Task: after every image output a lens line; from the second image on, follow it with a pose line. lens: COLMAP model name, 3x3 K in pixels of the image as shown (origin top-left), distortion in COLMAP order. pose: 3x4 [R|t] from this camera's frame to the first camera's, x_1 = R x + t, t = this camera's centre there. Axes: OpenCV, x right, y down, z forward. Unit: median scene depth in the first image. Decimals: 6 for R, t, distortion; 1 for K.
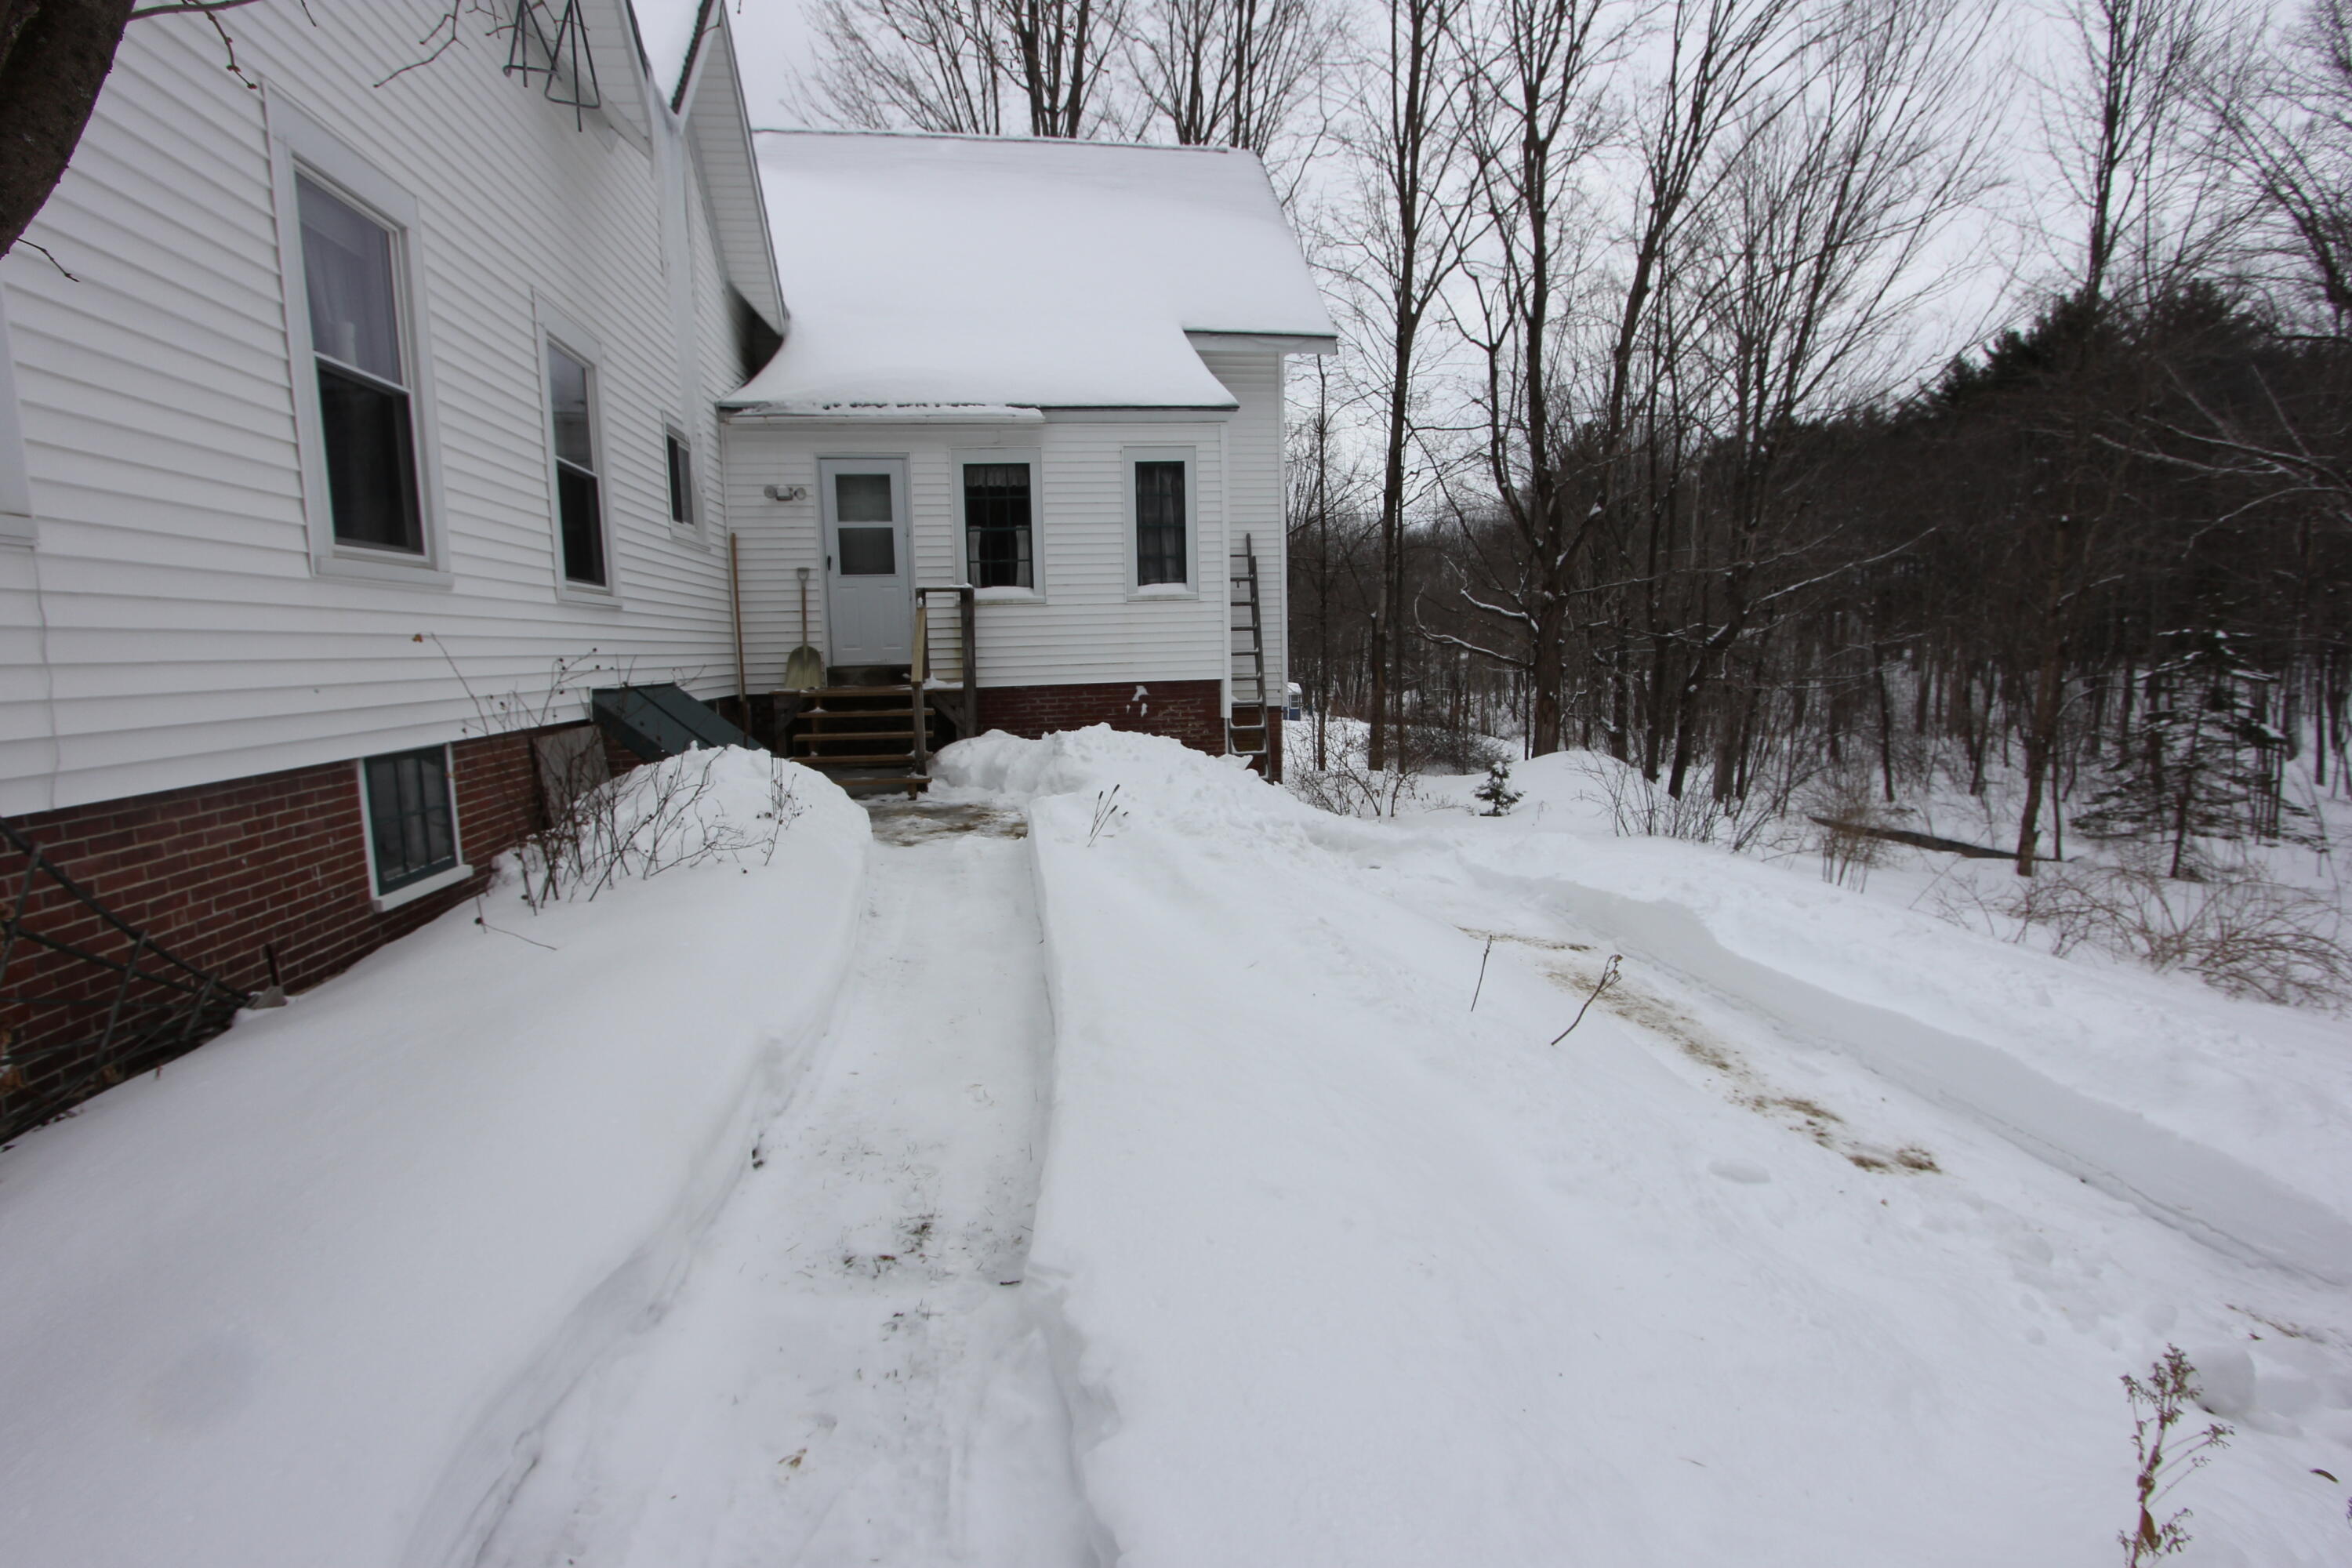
lens RADIAL K [[1084.8, 0, 1158.4], [0, 1084.8, 791.4], [0, 0, 1]] dist [-0.021510, 0.003963]
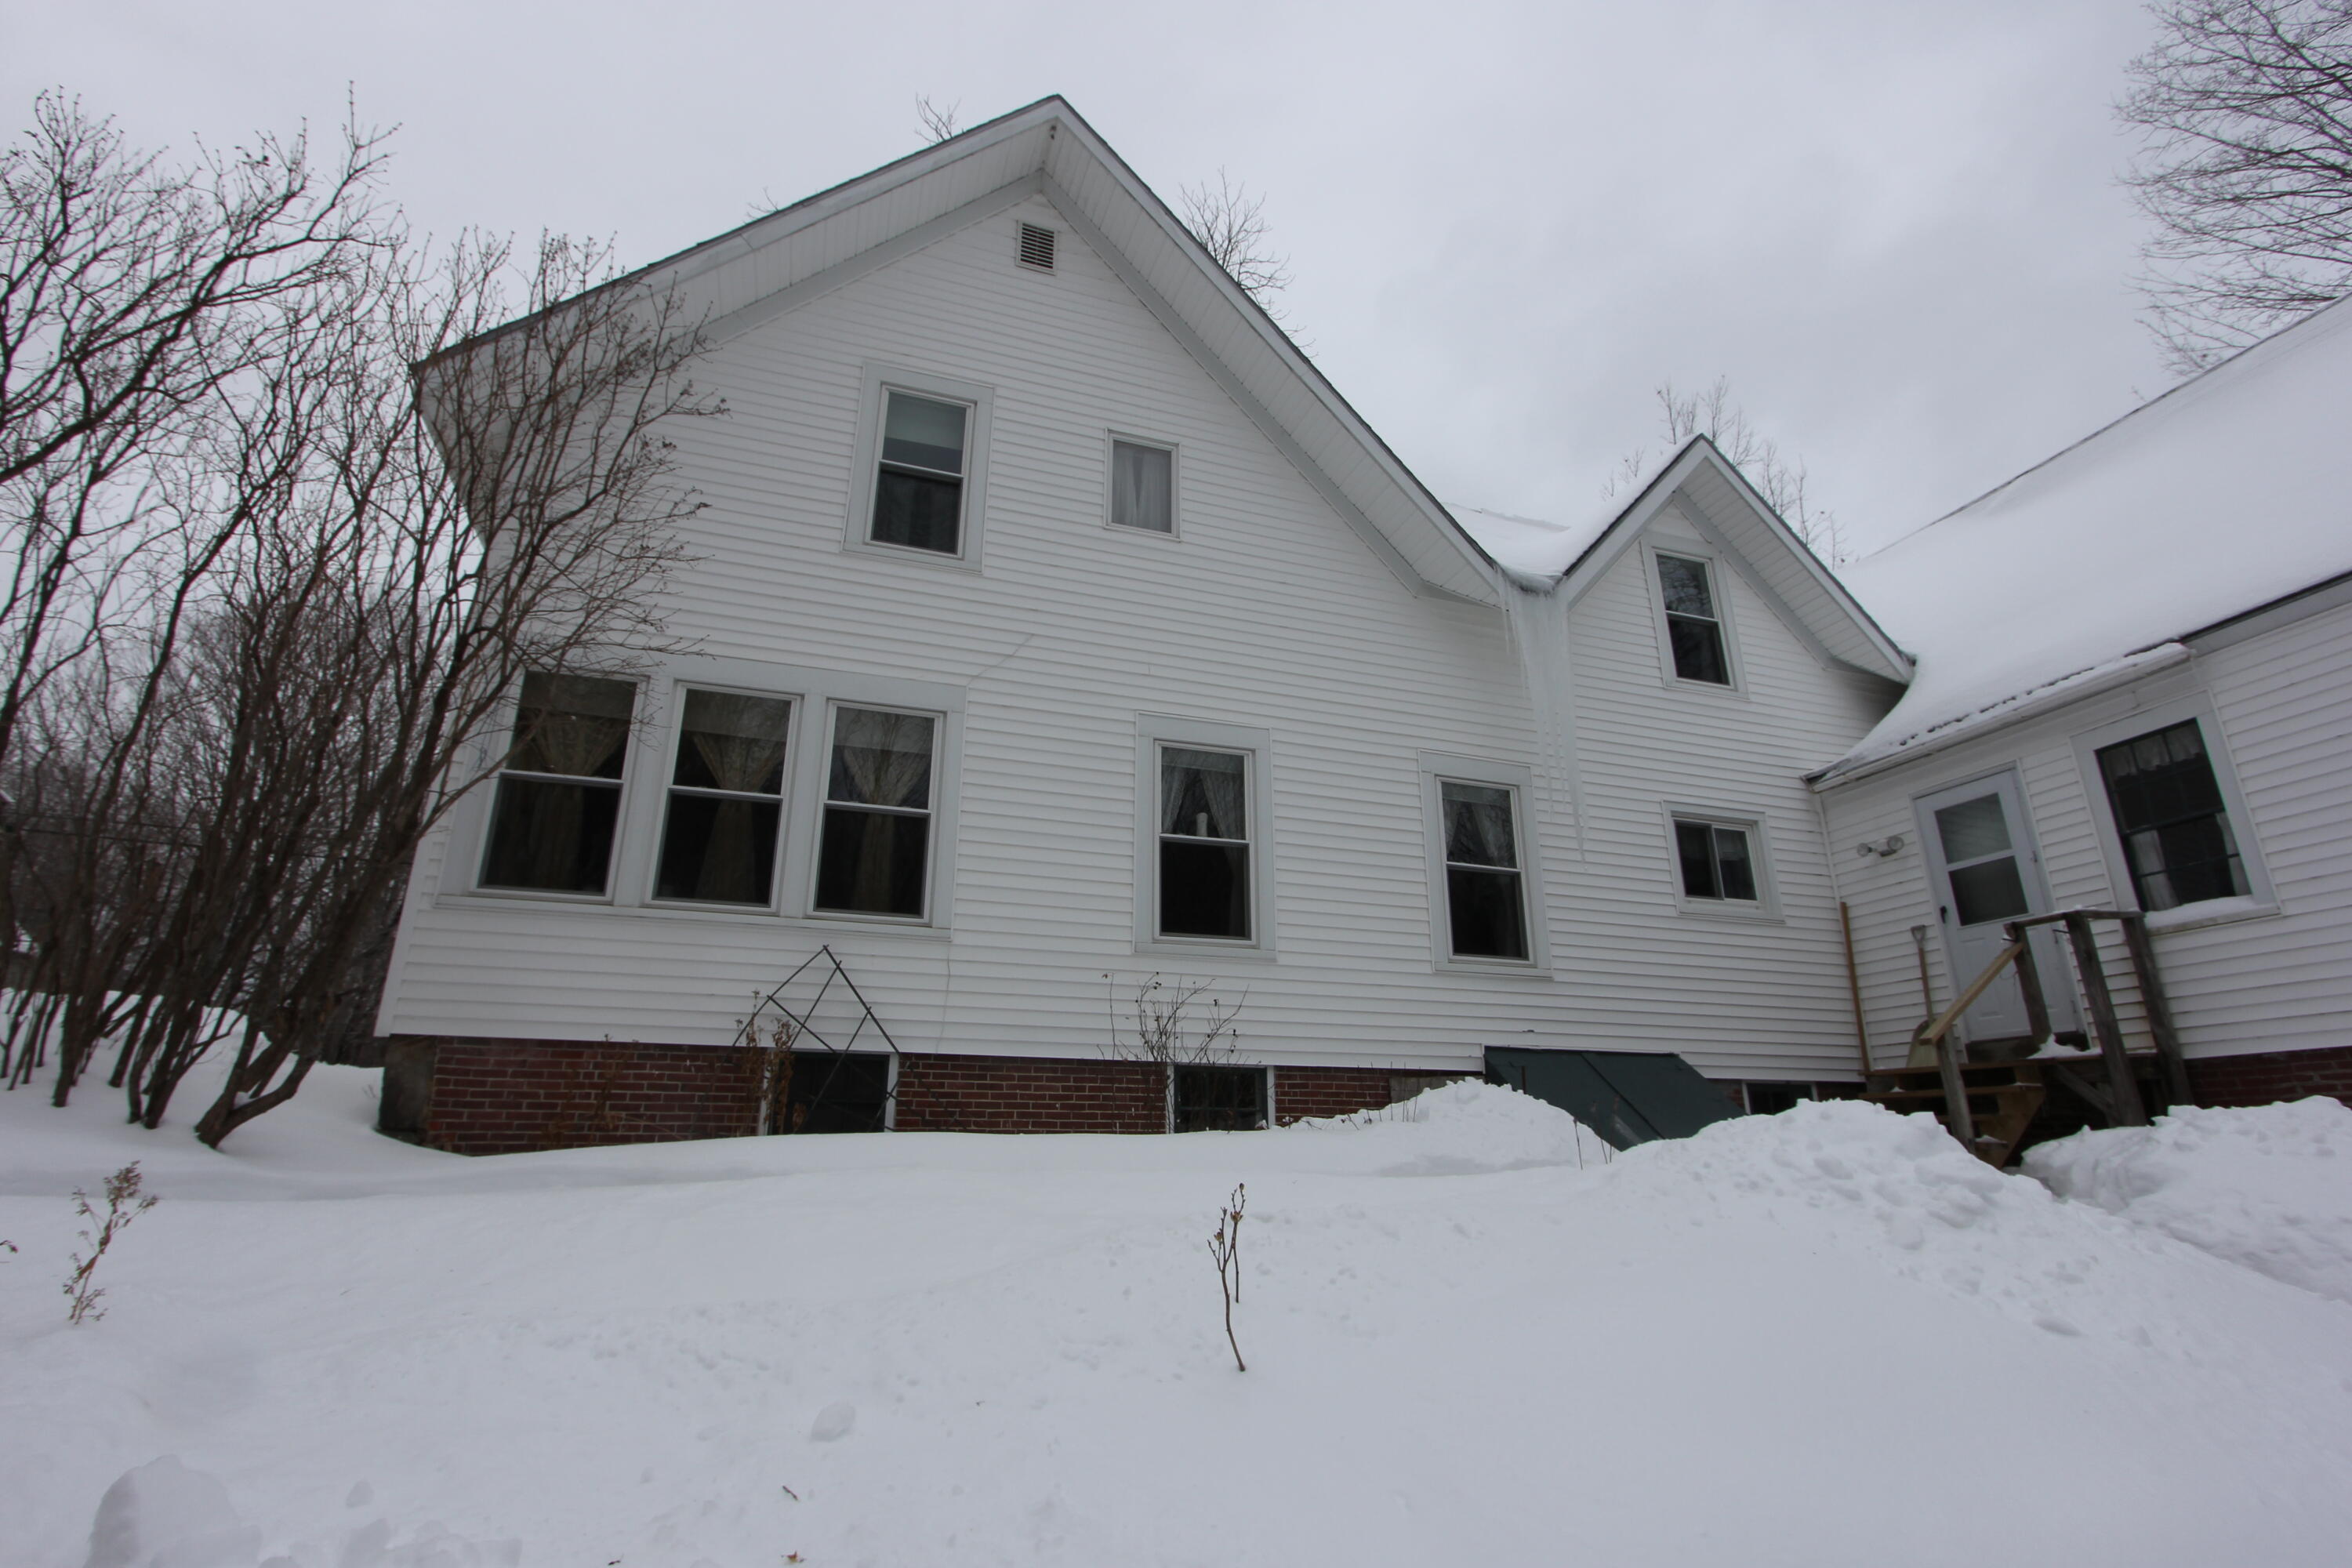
lens RADIAL K [[1087.7, 0, 1164.7], [0, 1087.7, 792.3], [0, 0, 1]] dist [-0.023765, 0.004508]
pose [[0.177890, -0.293951, -0.939121, 0.385595], [-0.138926, 0.937282, -0.319691, 0.046168], [0.974195, 0.187338, 0.125895, 0.295493]]
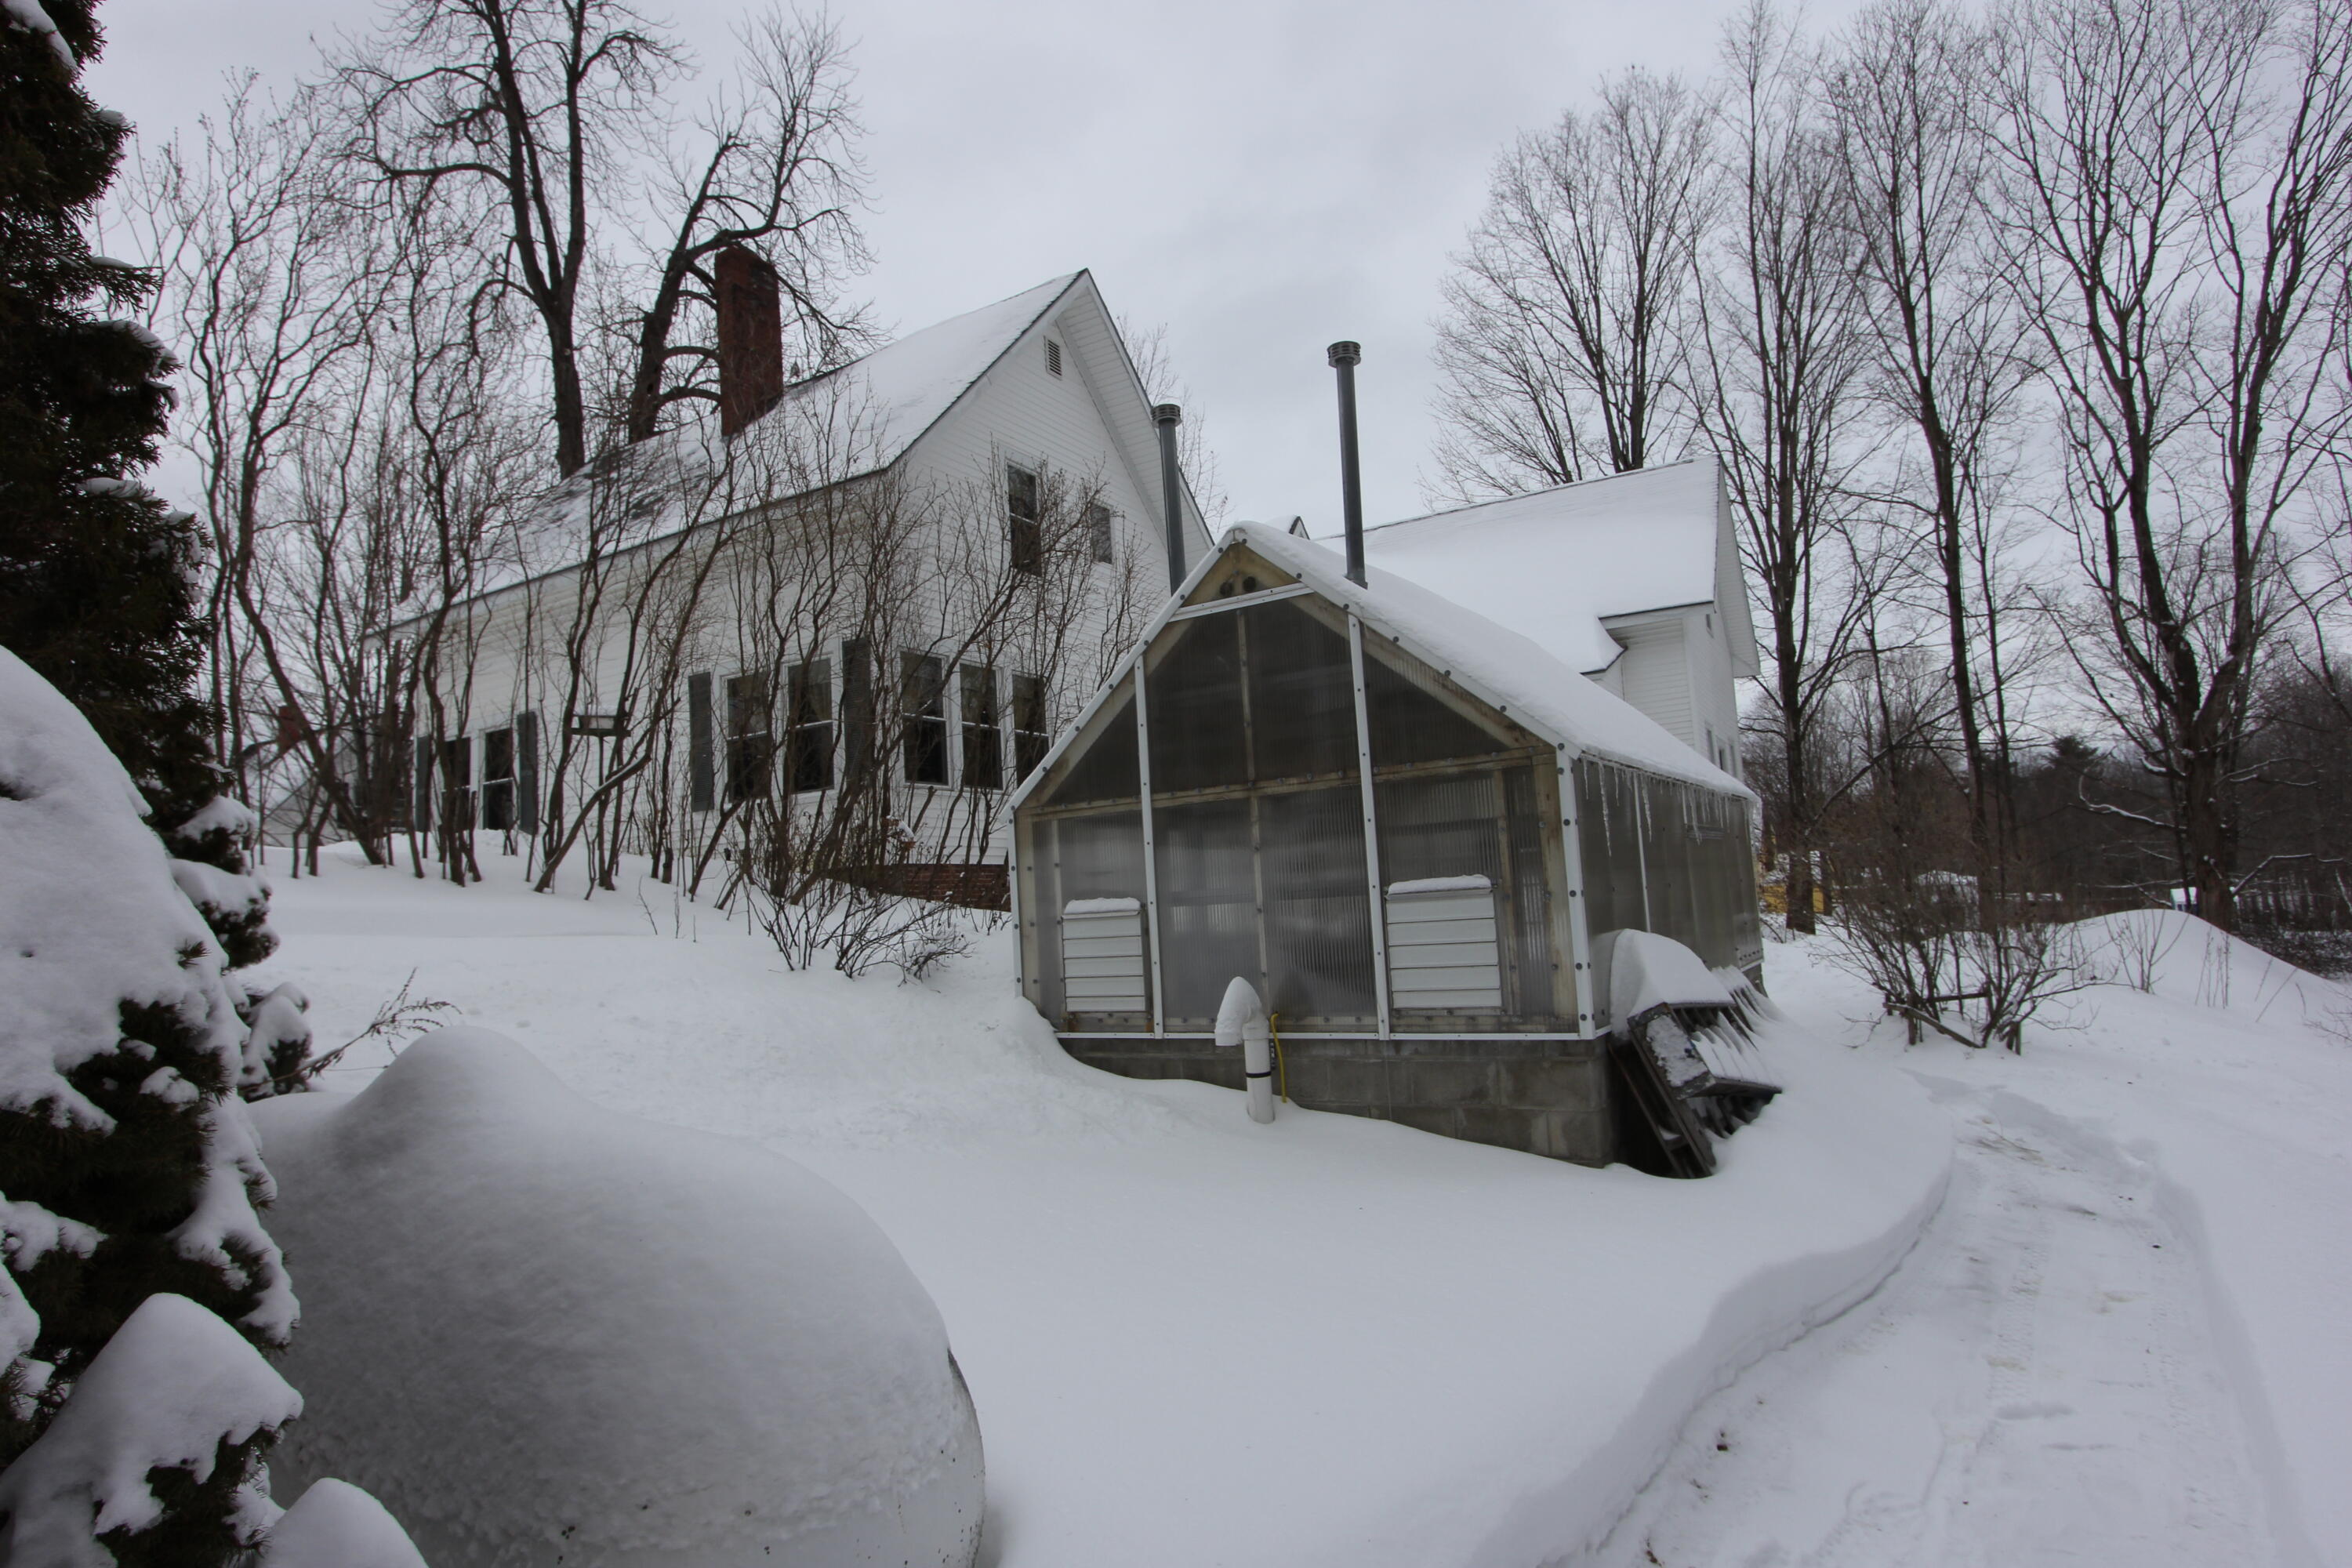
lens RADIAL K [[1276.8, 0, 1163.6], [0, 1276.8, 788.4], [0, 0, 1]] dist [-0.020989, 0.001078]
pose [[0.775848, -0.085794, -0.625060, 0.724793], [-0.043883, 0.980974, -0.189116, 0.190344], [0.629392, 0.174155, 0.757321, -0.770184]]
